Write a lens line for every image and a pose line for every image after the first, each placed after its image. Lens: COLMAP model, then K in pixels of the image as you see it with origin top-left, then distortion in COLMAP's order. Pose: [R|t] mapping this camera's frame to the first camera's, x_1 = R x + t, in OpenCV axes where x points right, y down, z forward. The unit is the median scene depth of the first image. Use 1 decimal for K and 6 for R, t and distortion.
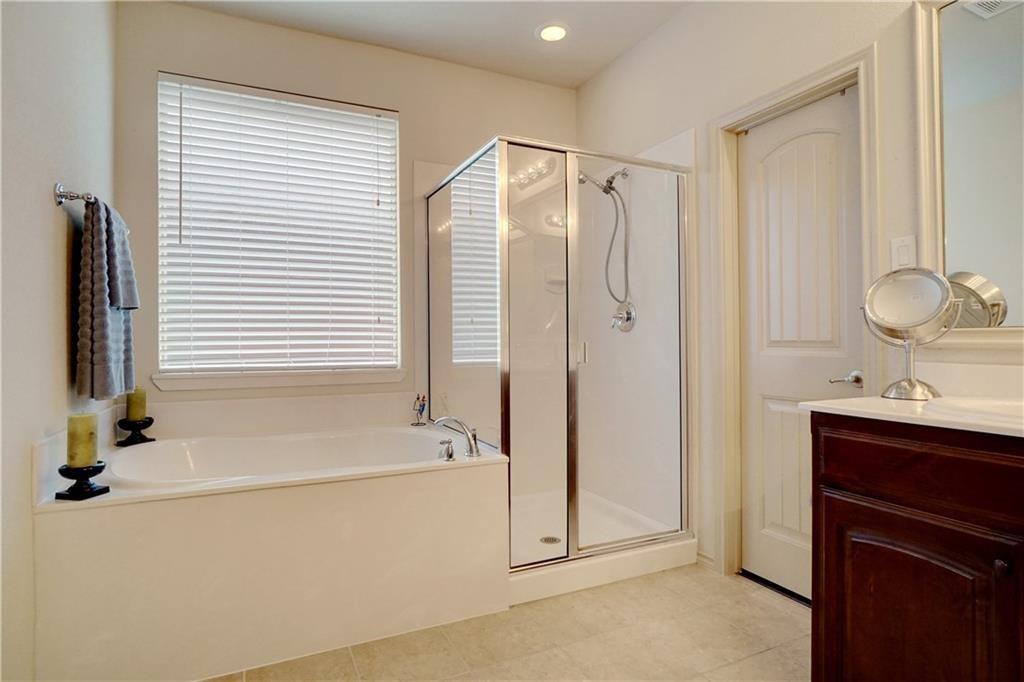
lens RADIAL K [[536.4, 0, 508.7], [0, 536.4, 332.4], [0, 0, 1]] dist [-0.008470, 0.000105]
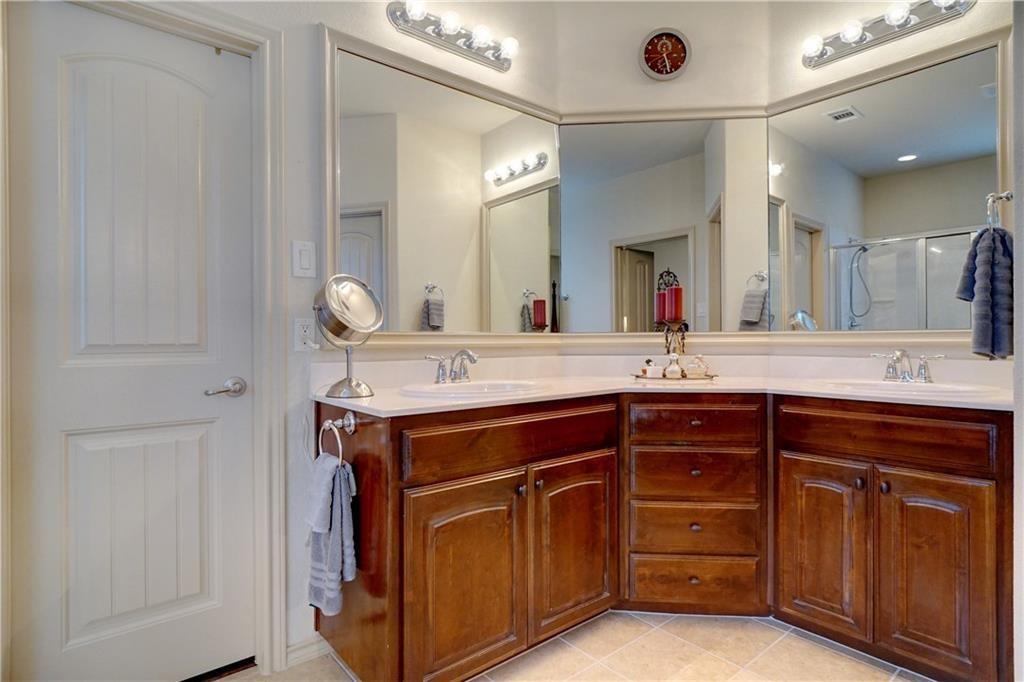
lens RADIAL K [[536.4, 0, 508.7], [0, 536.4, 332.4], [0, 0, 1]] dist [-0.008470, 0.000105]
pose [[-0.227459, 0.008927, 0.973747, -0.301035], [-0.010671, 0.999875, -0.011659, 0.002955], [-0.973729, -0.013043, -0.227335, 0.735995]]
